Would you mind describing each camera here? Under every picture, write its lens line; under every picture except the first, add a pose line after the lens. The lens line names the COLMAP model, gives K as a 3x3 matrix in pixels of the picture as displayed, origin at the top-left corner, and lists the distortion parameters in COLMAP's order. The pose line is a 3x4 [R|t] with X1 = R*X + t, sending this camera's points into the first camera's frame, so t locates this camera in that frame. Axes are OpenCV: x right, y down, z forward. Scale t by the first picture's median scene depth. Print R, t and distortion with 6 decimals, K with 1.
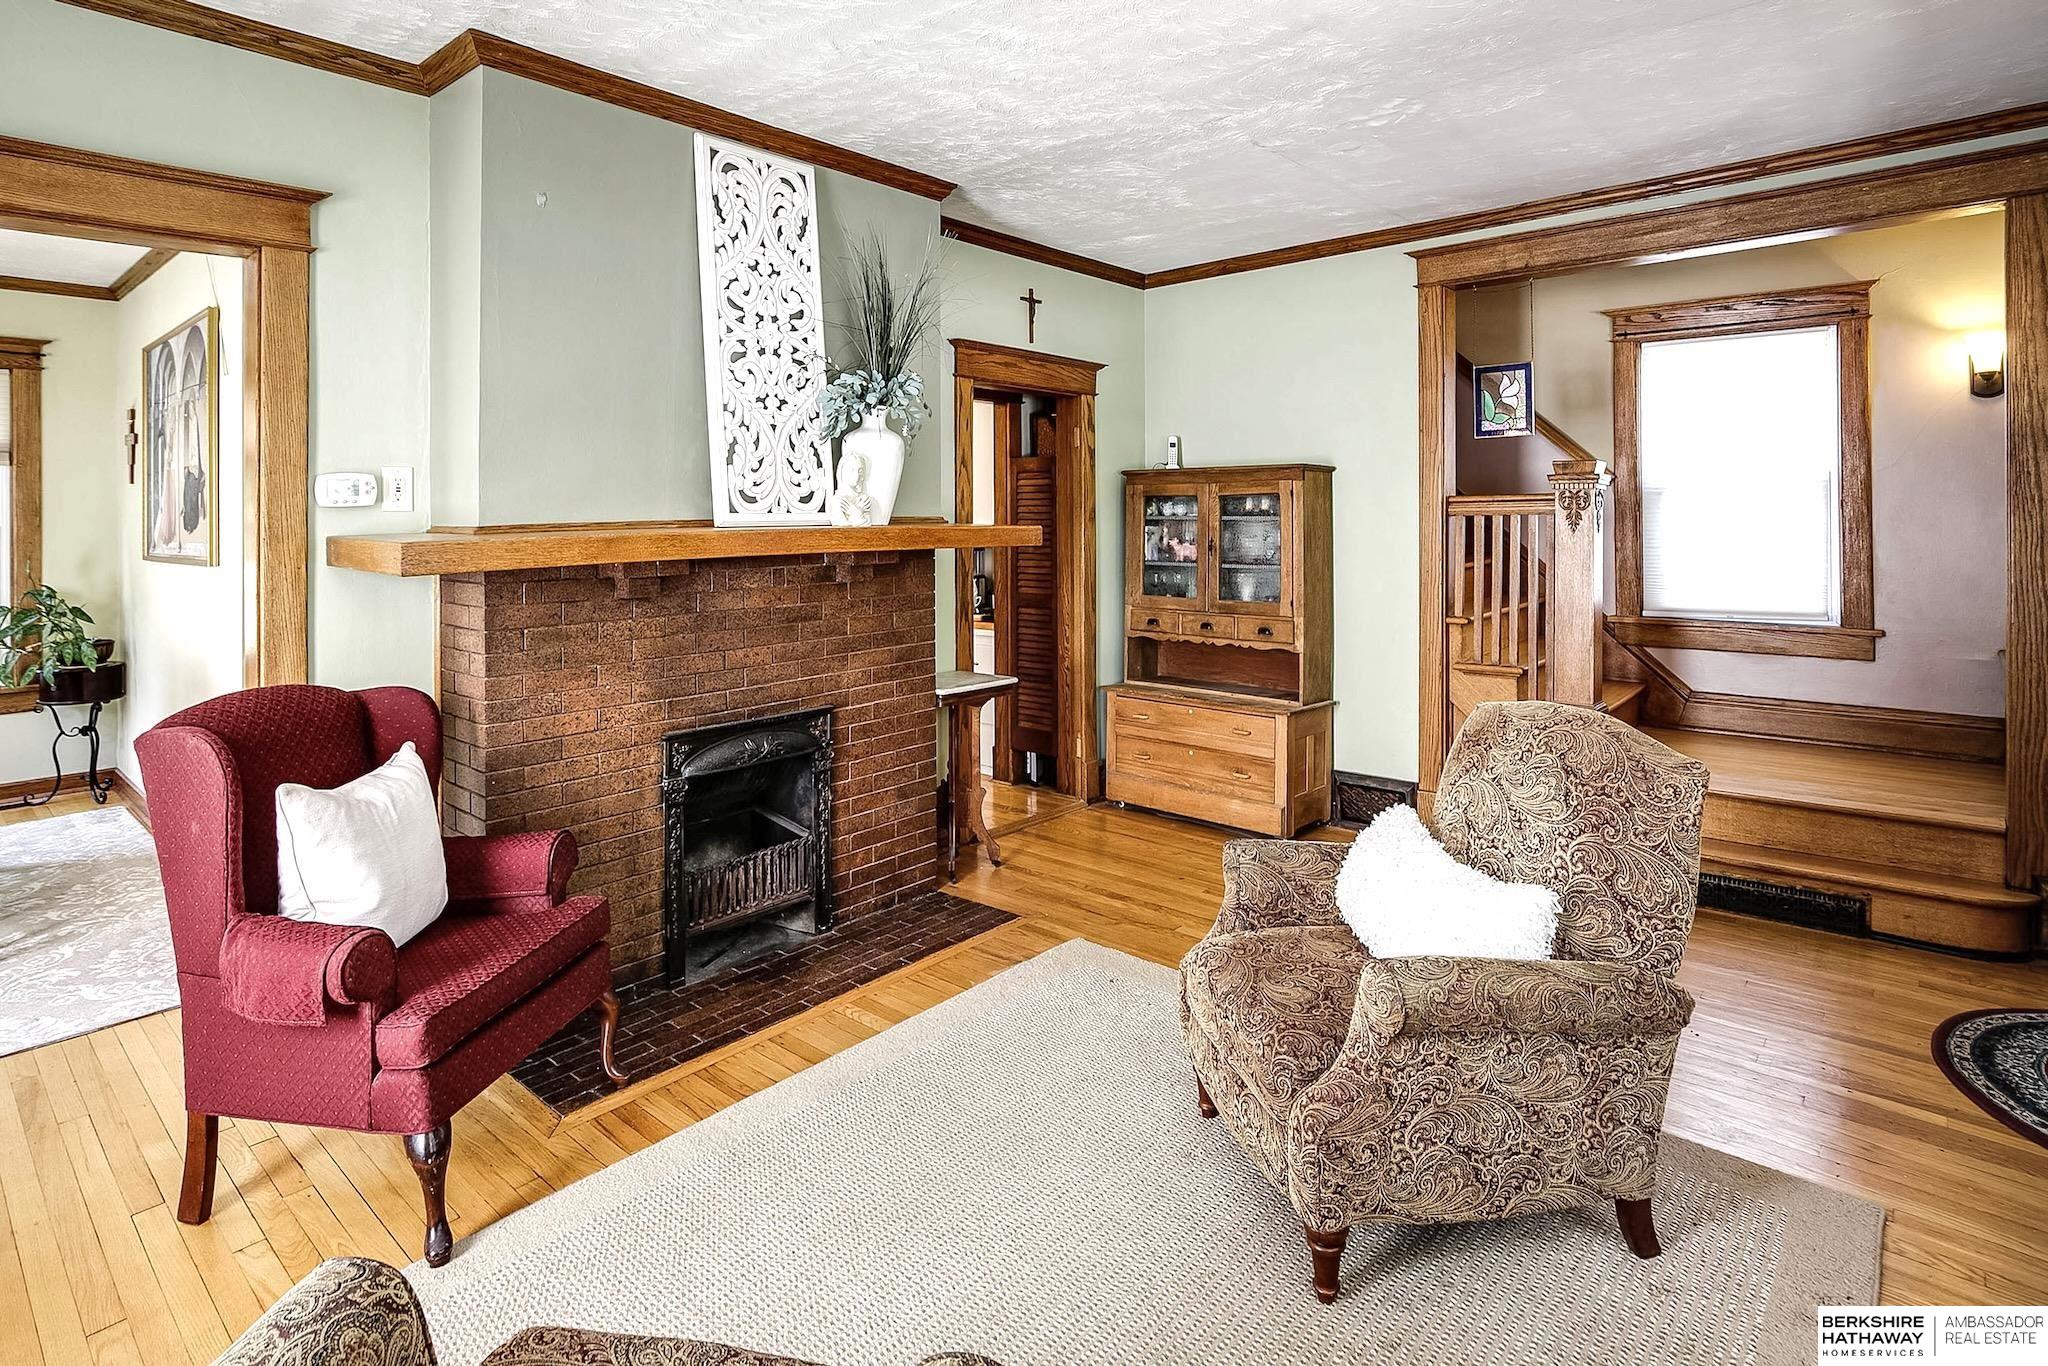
lens RADIAL K [[1037.5, 0, 1082.9], [0, 1037.5, 559.6], [0, 0, 1]] dist [-0.010077, 0.001227]
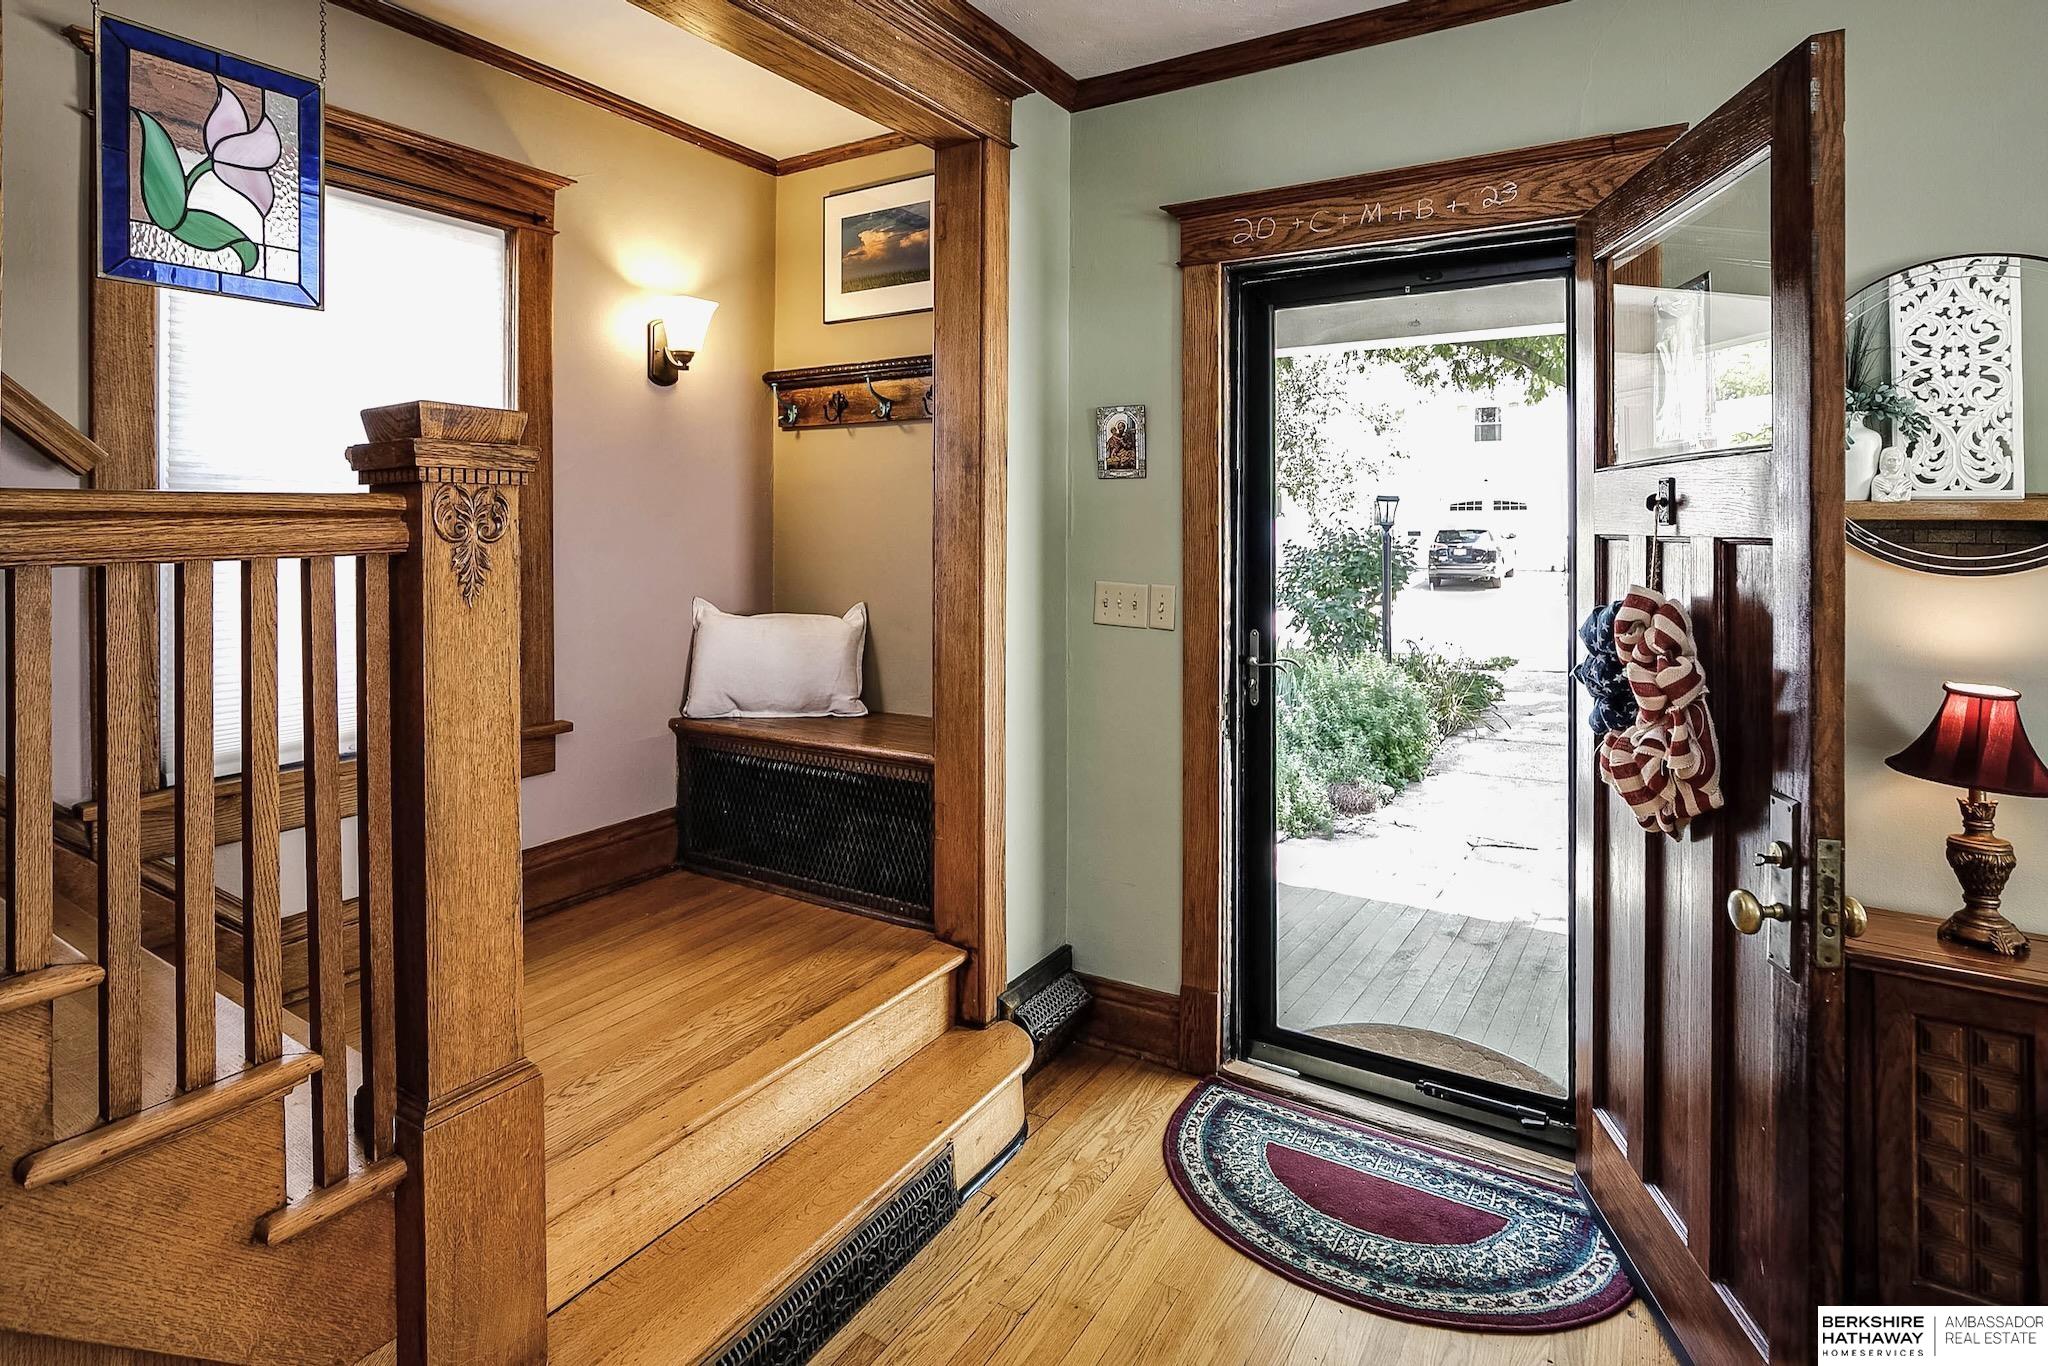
lens RADIAL K [[1058.8, 0, 975.8], [0, 1058.8, 502.6], [0, 0, 1]] dist [-0.015136, 0.001689]
pose [[-0.121170, 0.025042, 0.992316, 0.079800], [0.041384, 0.998940, -0.020155, -0.041268], [-0.991769, 0.038624, -0.122077, 0.757543]]
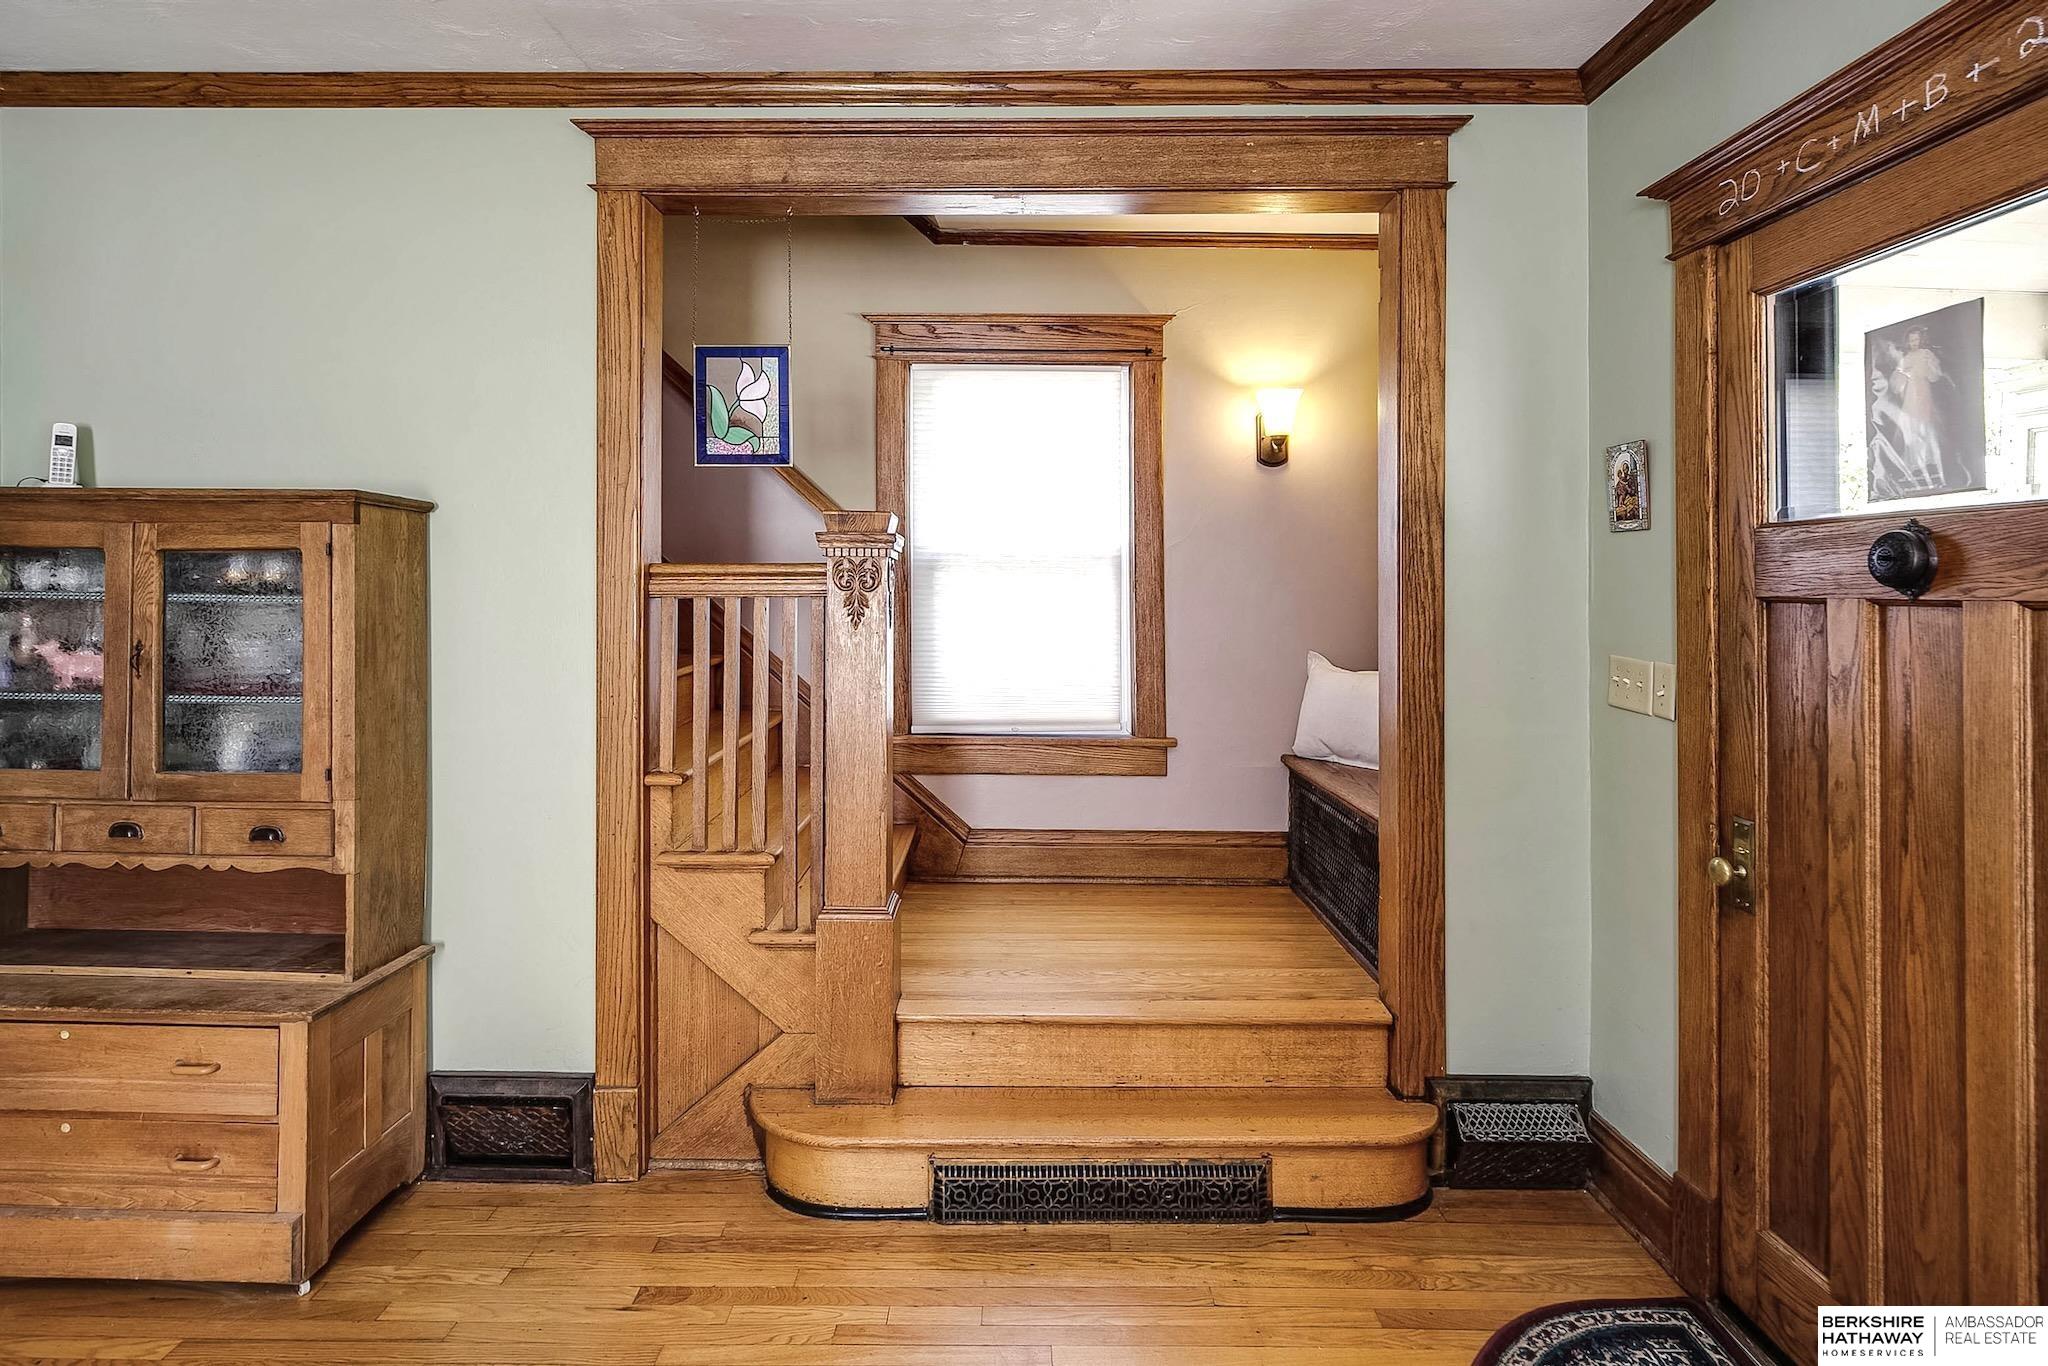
lens RADIAL K [[1019.7, 0, 1016.9], [0, 1019.7, 575.7], [0, 0, 1]] dist [-0.005620, -0.000945]
pose [[0.769436, 0.018902, 0.638444, 0.142656], [0.013403, 0.998864, -0.045725, -0.024911], [-0.638583, 0.043739, 0.768309, 0.417842]]
